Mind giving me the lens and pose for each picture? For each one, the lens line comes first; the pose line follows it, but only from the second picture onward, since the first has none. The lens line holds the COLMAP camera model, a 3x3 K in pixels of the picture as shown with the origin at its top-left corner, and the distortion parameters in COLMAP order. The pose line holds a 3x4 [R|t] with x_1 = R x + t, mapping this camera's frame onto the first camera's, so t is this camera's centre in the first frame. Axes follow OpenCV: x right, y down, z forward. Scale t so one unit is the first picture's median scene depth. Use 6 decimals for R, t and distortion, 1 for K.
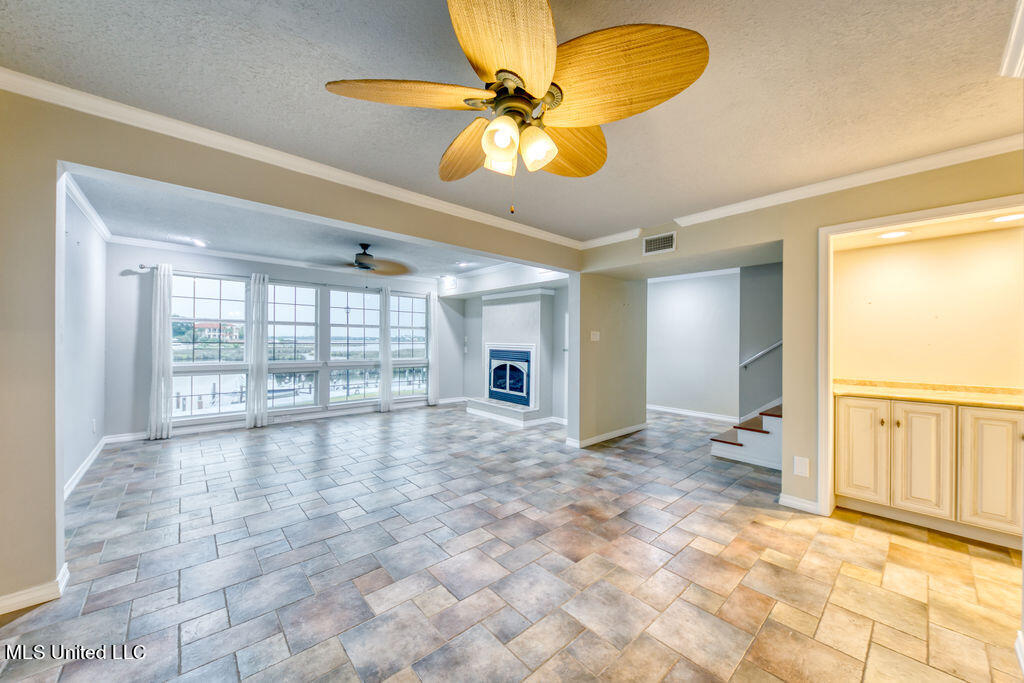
lens RADIAL K [[366.7, 0, 512.0], [0, 366.7, 341.5], [0, 0, 1]] dist [-0.001667, -0.000208]
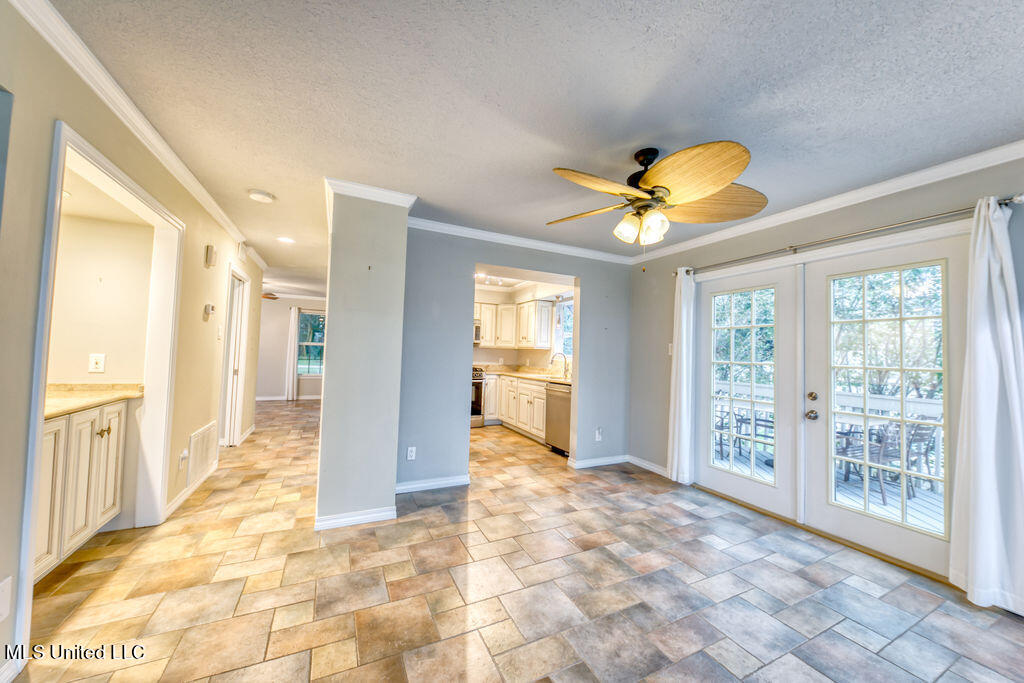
lens RADIAL K [[366.7, 0, 512.0], [0, 366.7, 341.5], [0, 0, 1]] dist [-0.001667, -0.000208]
pose [[-0.961959, -0.032319, 0.271276, 0.027079], [-0.041103, 0.998796, -0.026760, -0.001234], [-0.270084, -0.036892, -0.962130, 0.632748]]
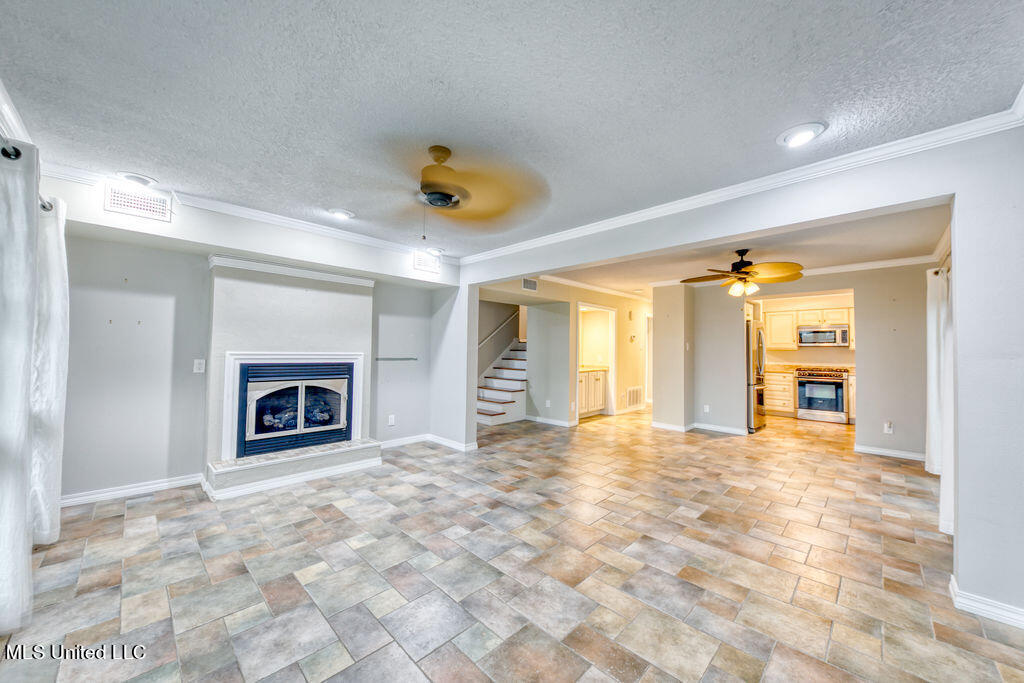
lens RADIAL K [[373.8, 0, 512.0], [0, 373.8, 341.5], [0, 0, 1]] dist [-0.000392, 0.000047]
pose [[-0.066007, 0.010582, 0.997763, -0.714890], [-0.011750, 0.999866, -0.011381, -0.010223], [-0.997750, -0.012475, -0.065874, 0.753700]]
